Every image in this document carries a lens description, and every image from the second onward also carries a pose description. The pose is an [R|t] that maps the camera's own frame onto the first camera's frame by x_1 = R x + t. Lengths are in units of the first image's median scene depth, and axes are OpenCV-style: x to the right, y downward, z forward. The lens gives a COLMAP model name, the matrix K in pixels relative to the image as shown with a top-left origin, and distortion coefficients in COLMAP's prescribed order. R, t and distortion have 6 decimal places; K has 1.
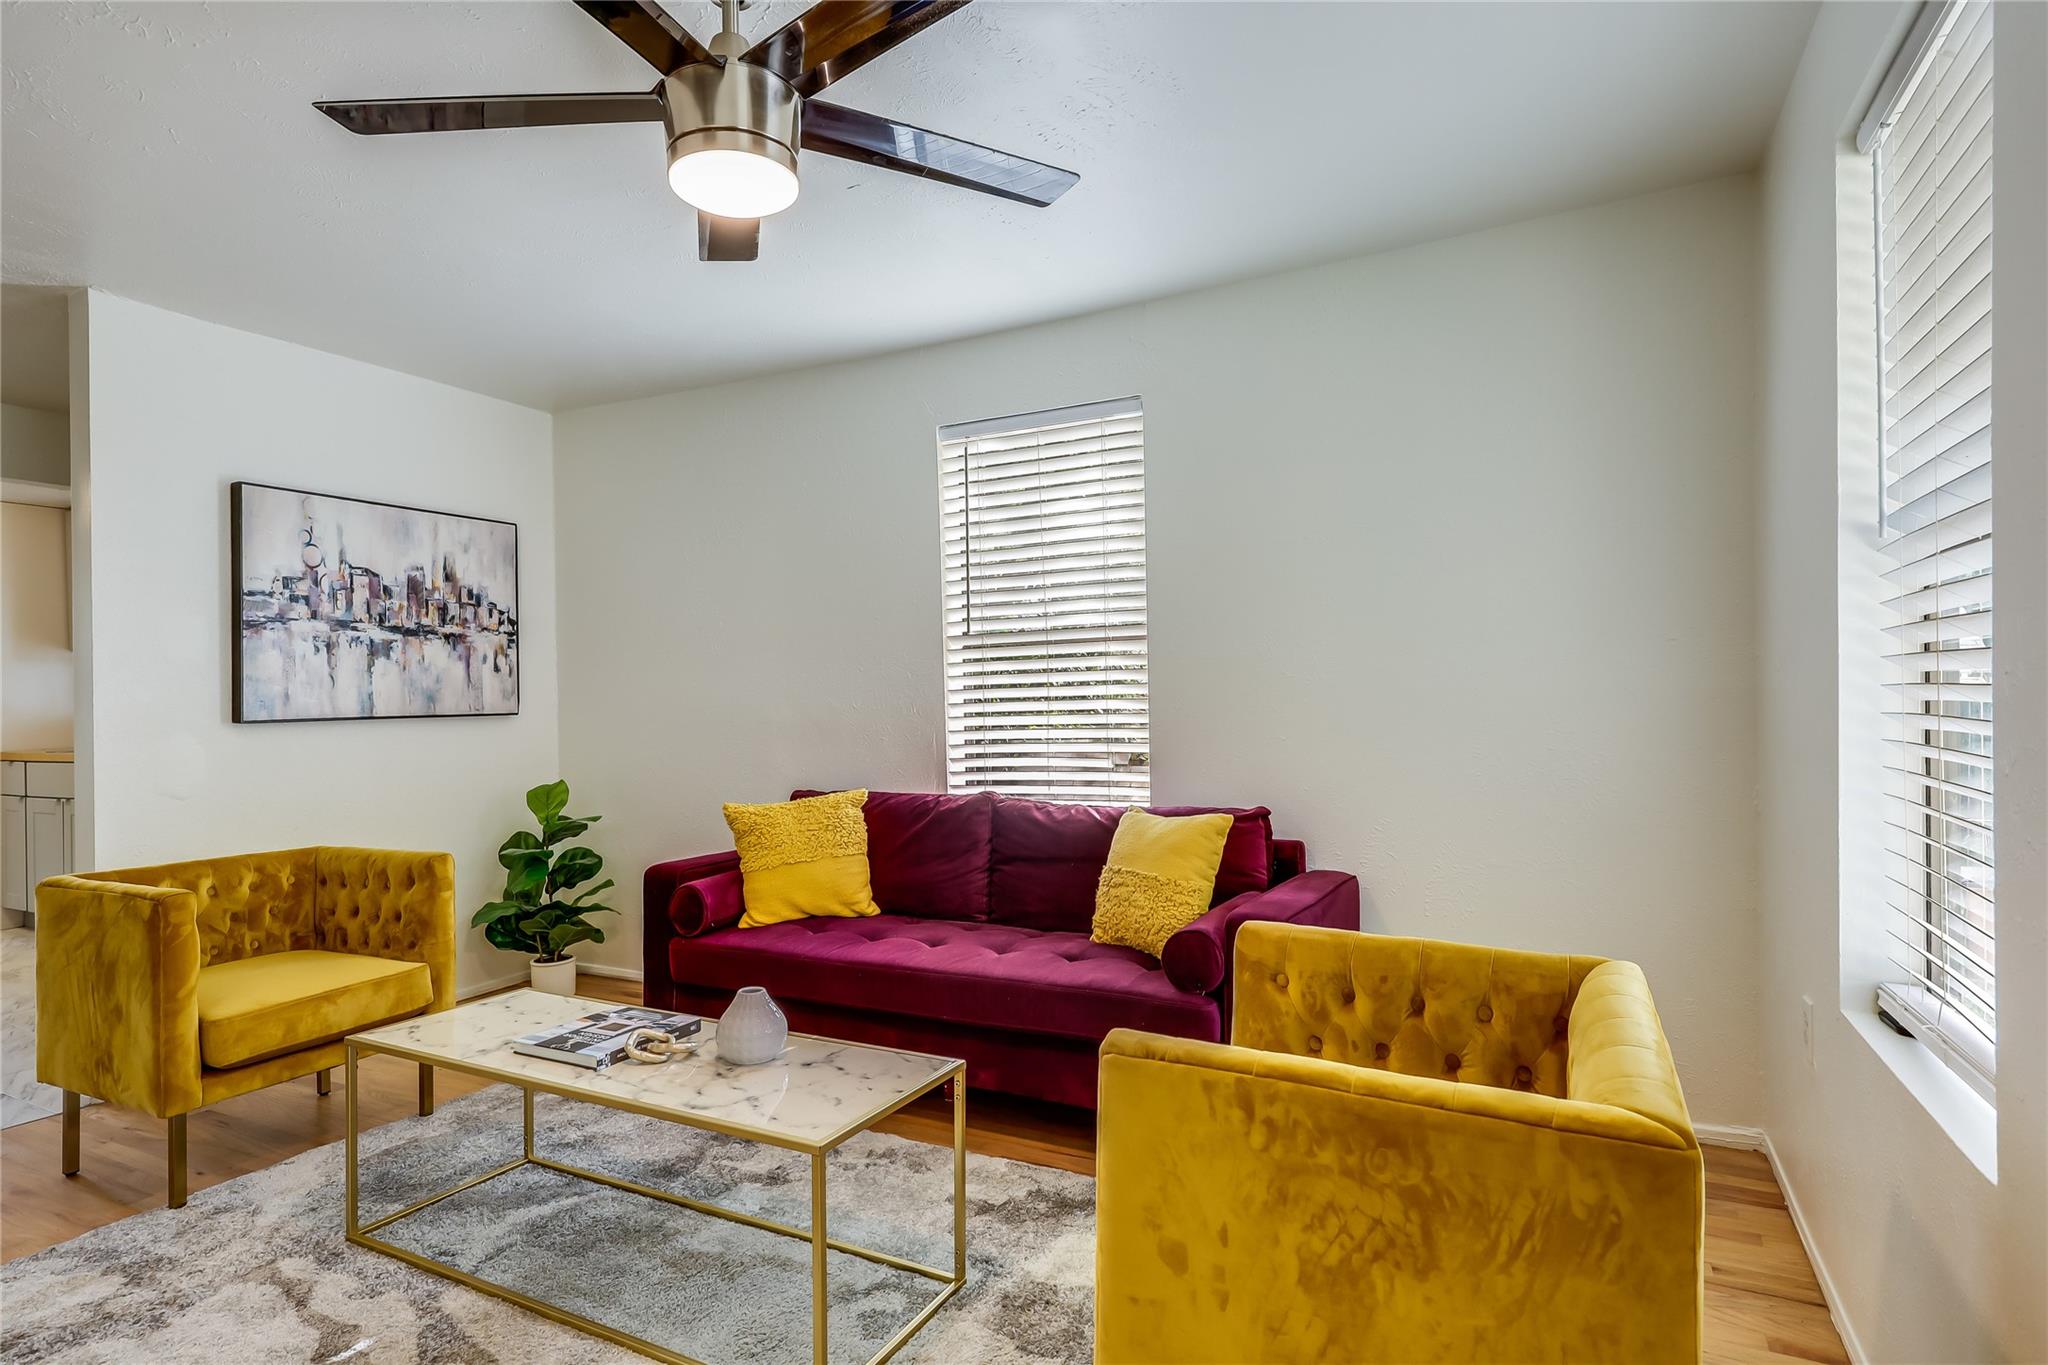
lens RADIAL K [[1043.5, 0, 1025.3], [0, 1043.5, 695.1], [0, 0, 1]] dist [-0.001471, 0.000340]
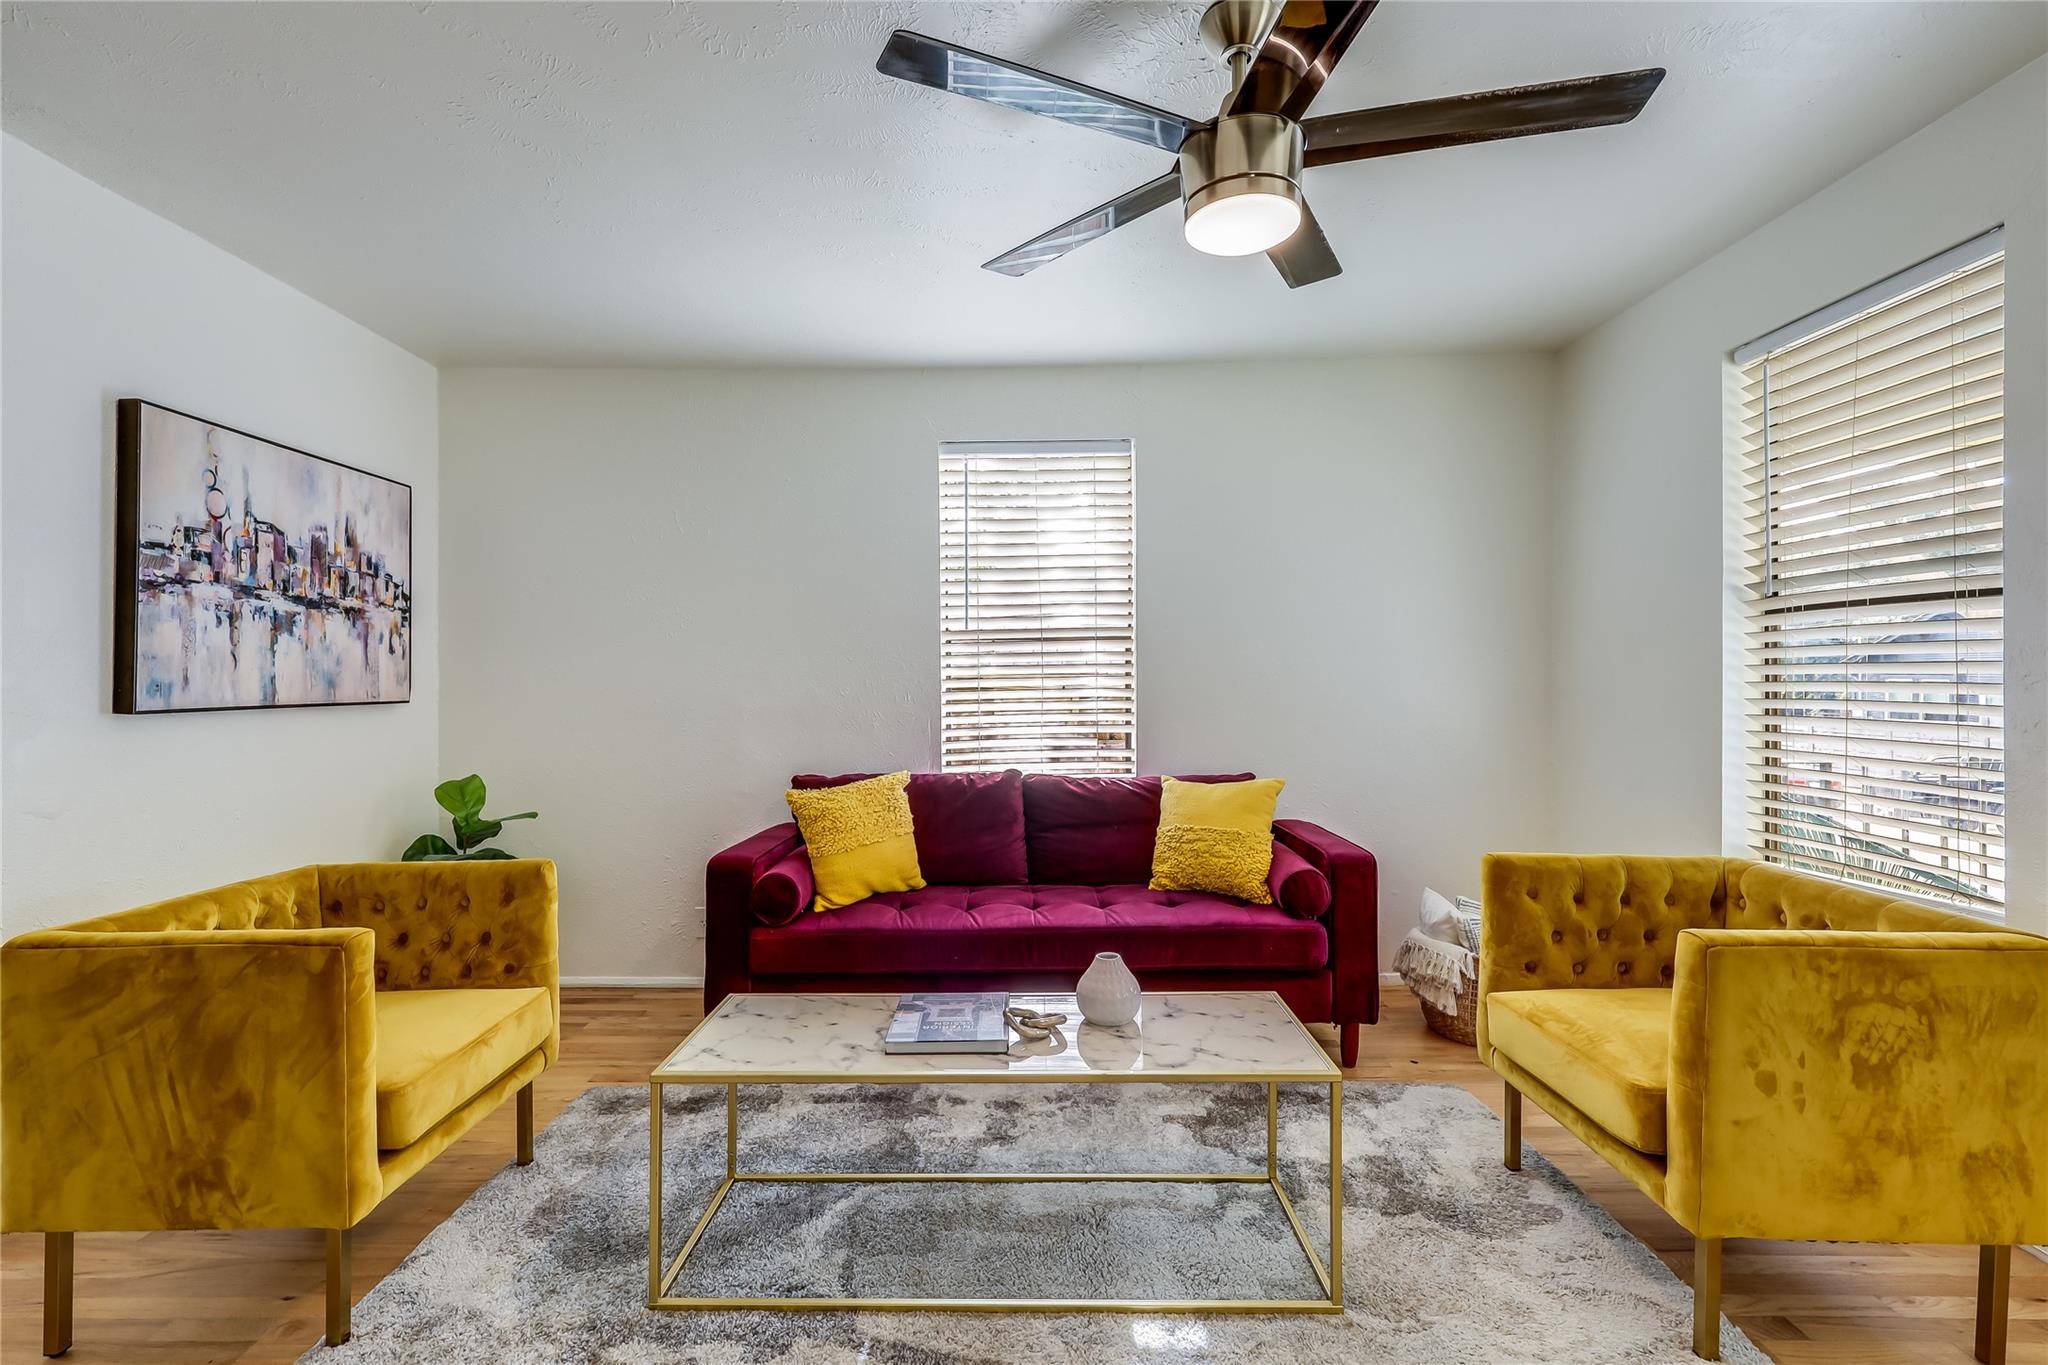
lens RADIAL K [[886.5, 0, 1016.2], [0, 886.5, 676.2], [0, 0, 1]] dist [-0.001311, -0.000011]
pose [[0.895959, 0.011684, 0.443984, -0.433833], [-0.006812, 0.999898, -0.012567, 0.002908], [-0.444085, 0.008235, 0.895947, 0.123574]]
